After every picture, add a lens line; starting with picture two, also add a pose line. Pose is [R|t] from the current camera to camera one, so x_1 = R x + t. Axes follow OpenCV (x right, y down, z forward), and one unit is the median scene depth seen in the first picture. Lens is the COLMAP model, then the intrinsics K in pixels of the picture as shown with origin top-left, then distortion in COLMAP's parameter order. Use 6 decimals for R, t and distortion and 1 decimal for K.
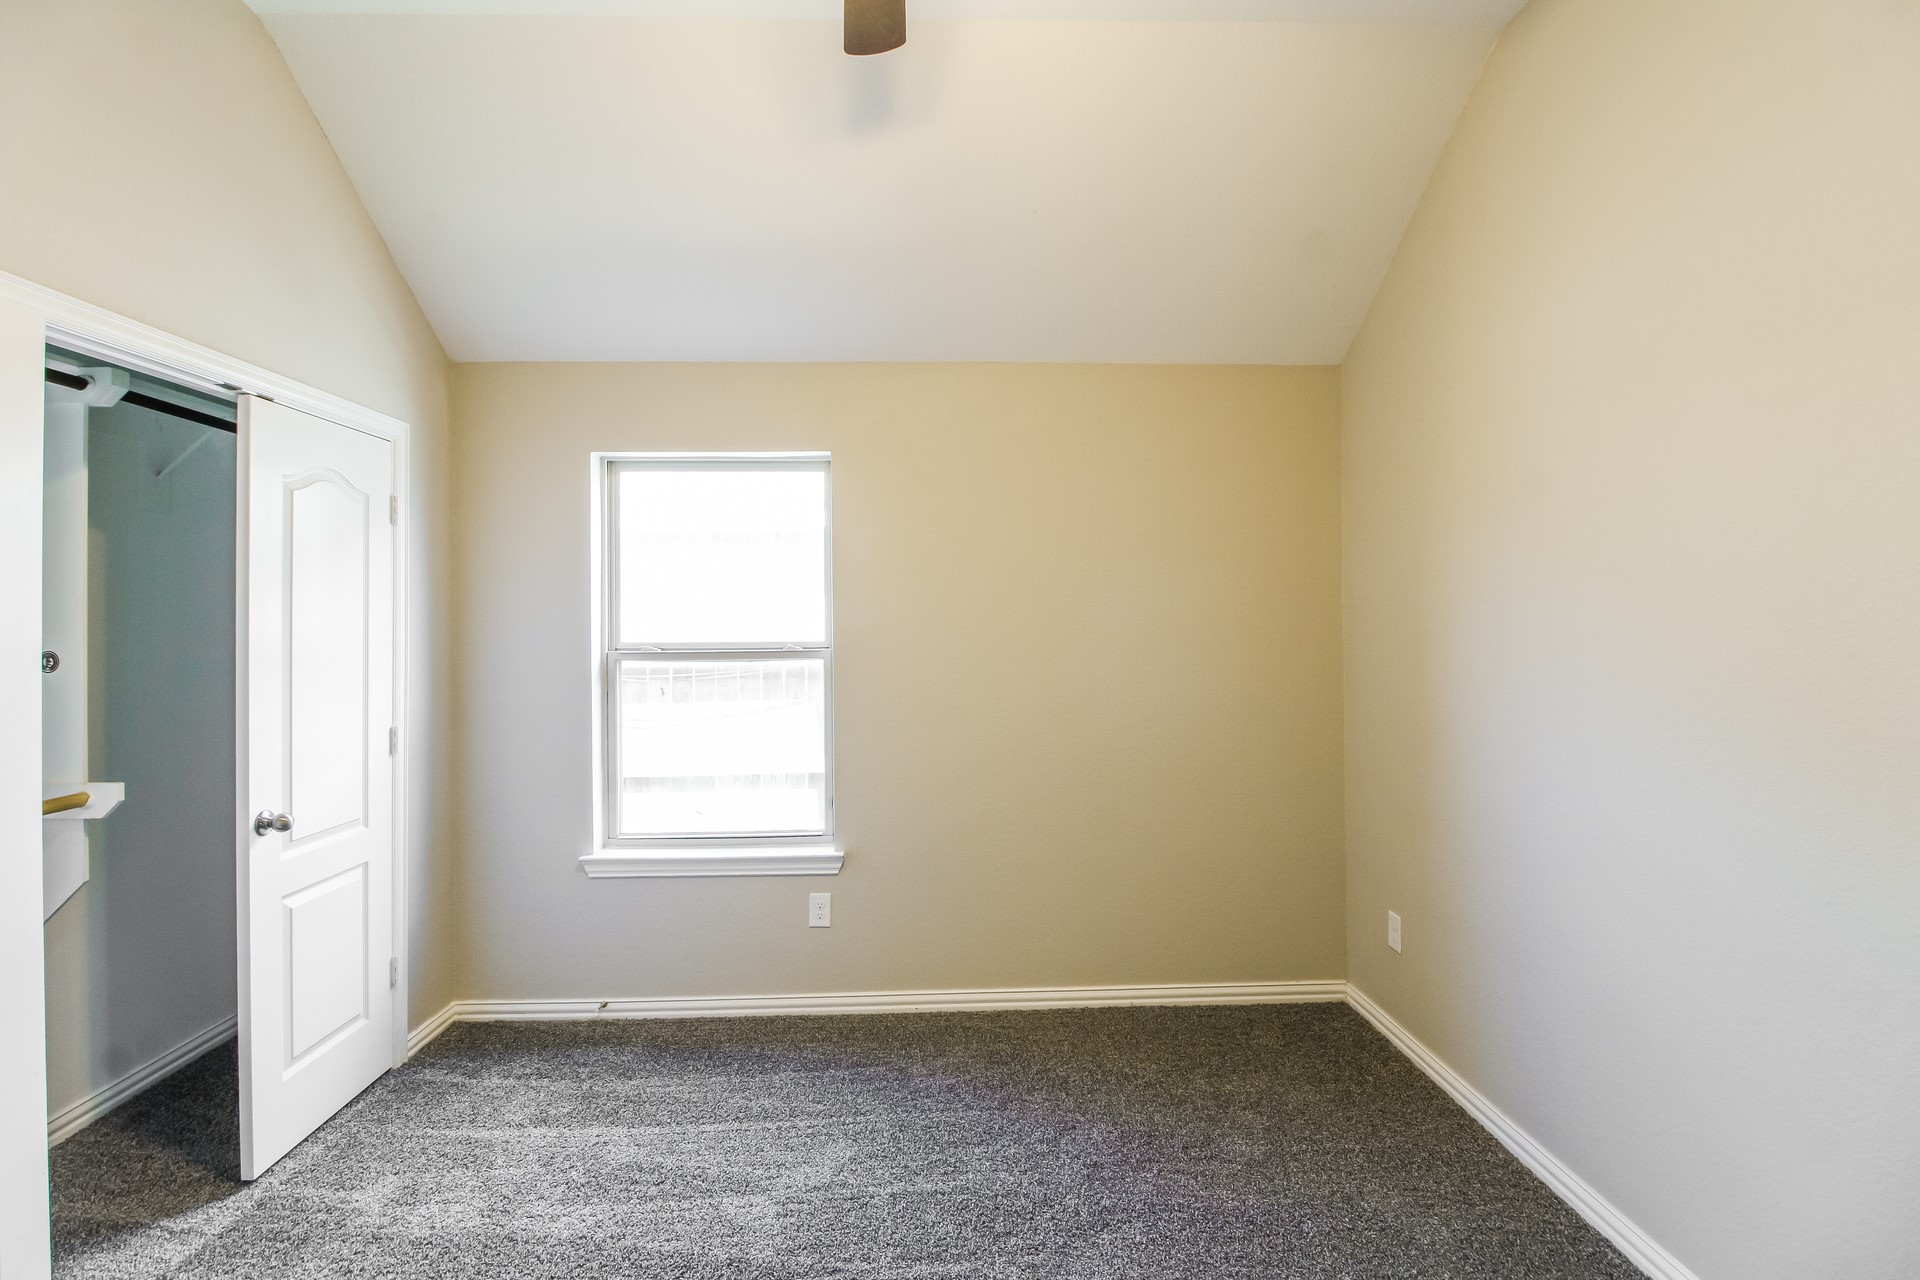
lens RADIAL K [[908.8, 0, 970.6], [0, 908.8, 617.2], [0, 0, 1]] dist [0.004229, -0.013504]
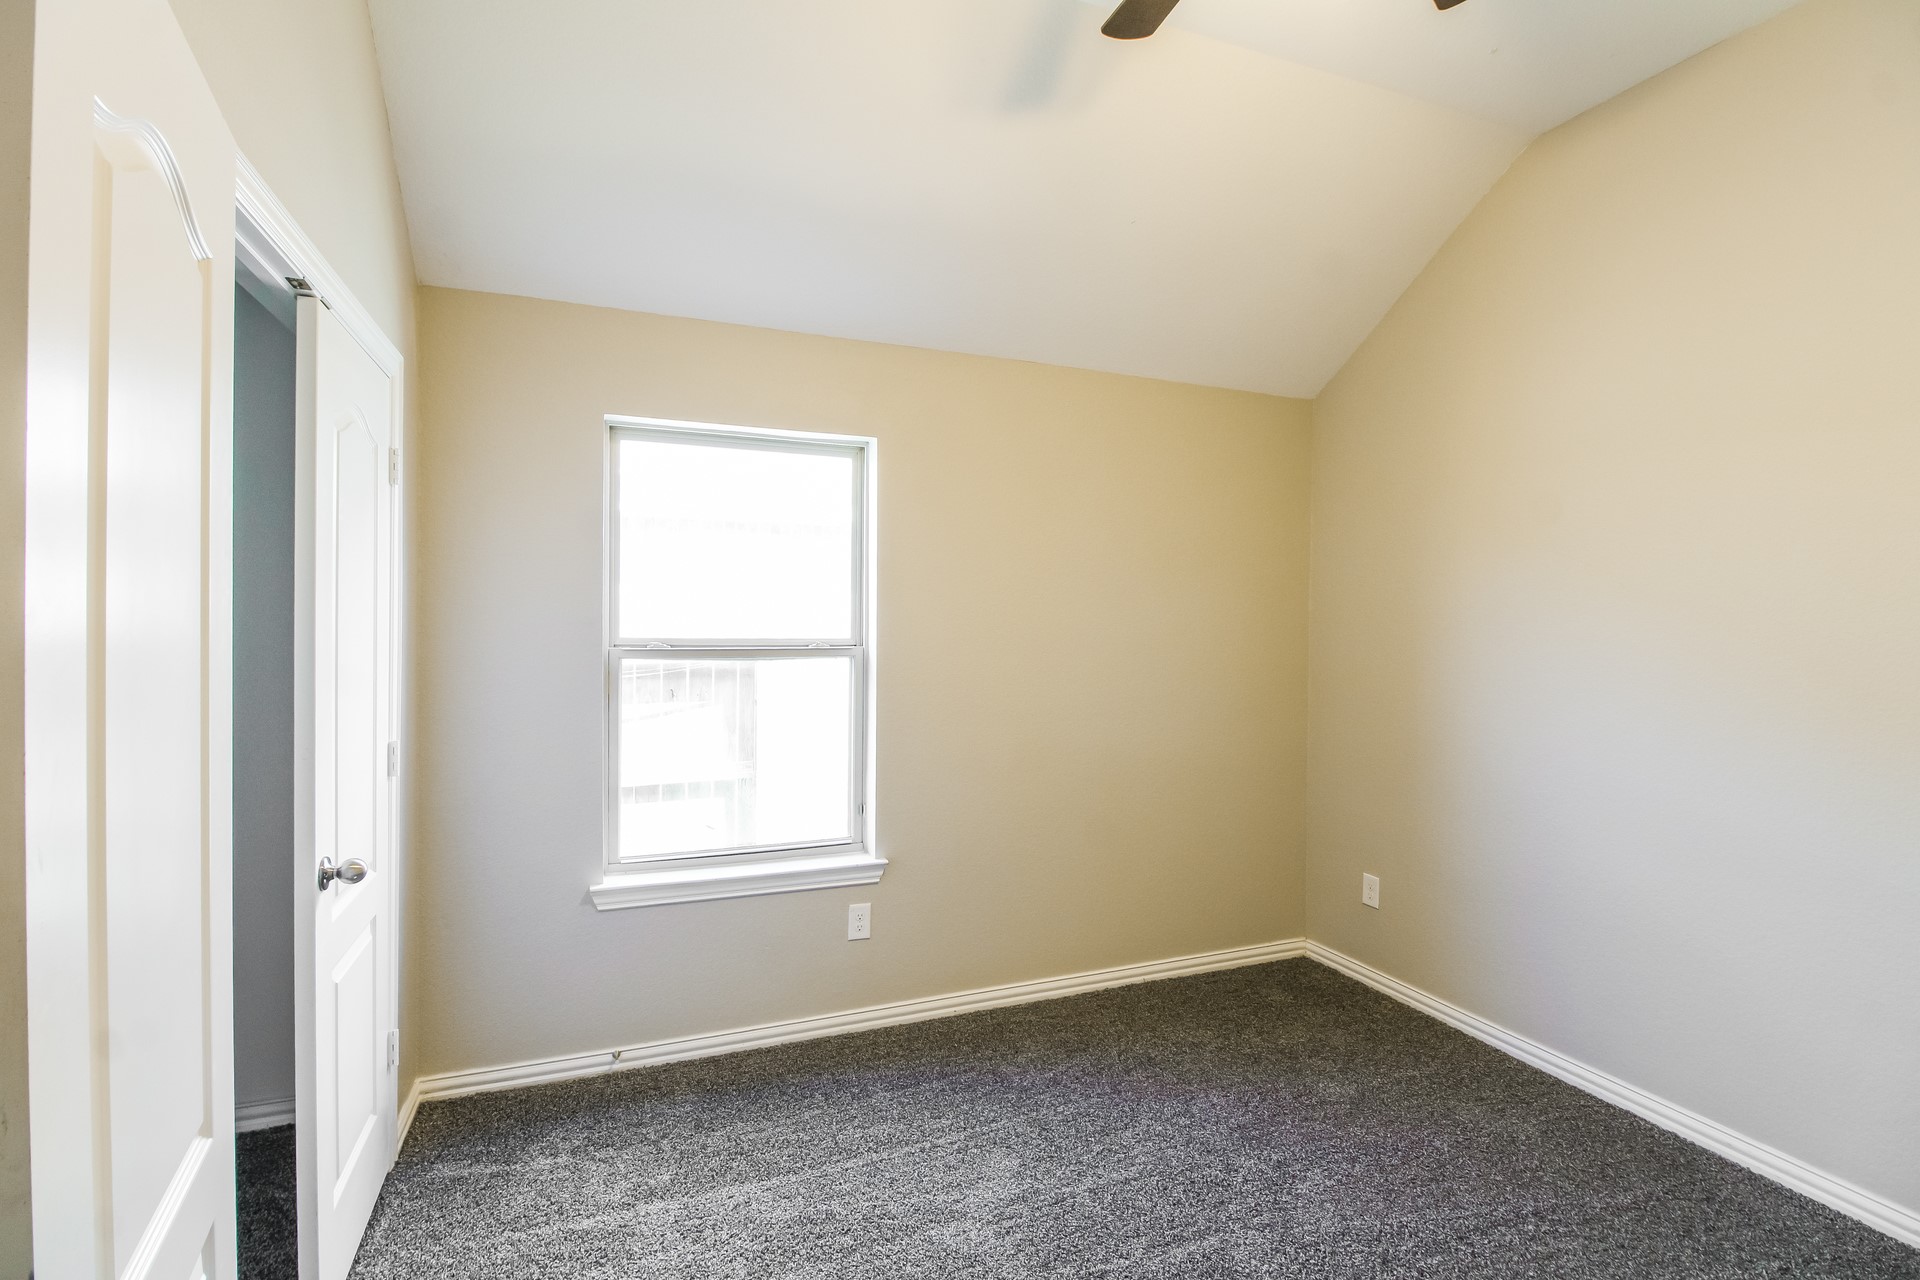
lens RADIAL K [[897.0, 0, 979.0], [0, 897.0, 634.0], [0, 0, 1]] dist [0.000057, -0.000679]
pose [[0.939548, 0.010917, 0.342244, -0.376182], [-0.017539, 0.999714, 0.016259, 0.004779], [-0.341969, -0.021278, 0.939470, 0.085298]]
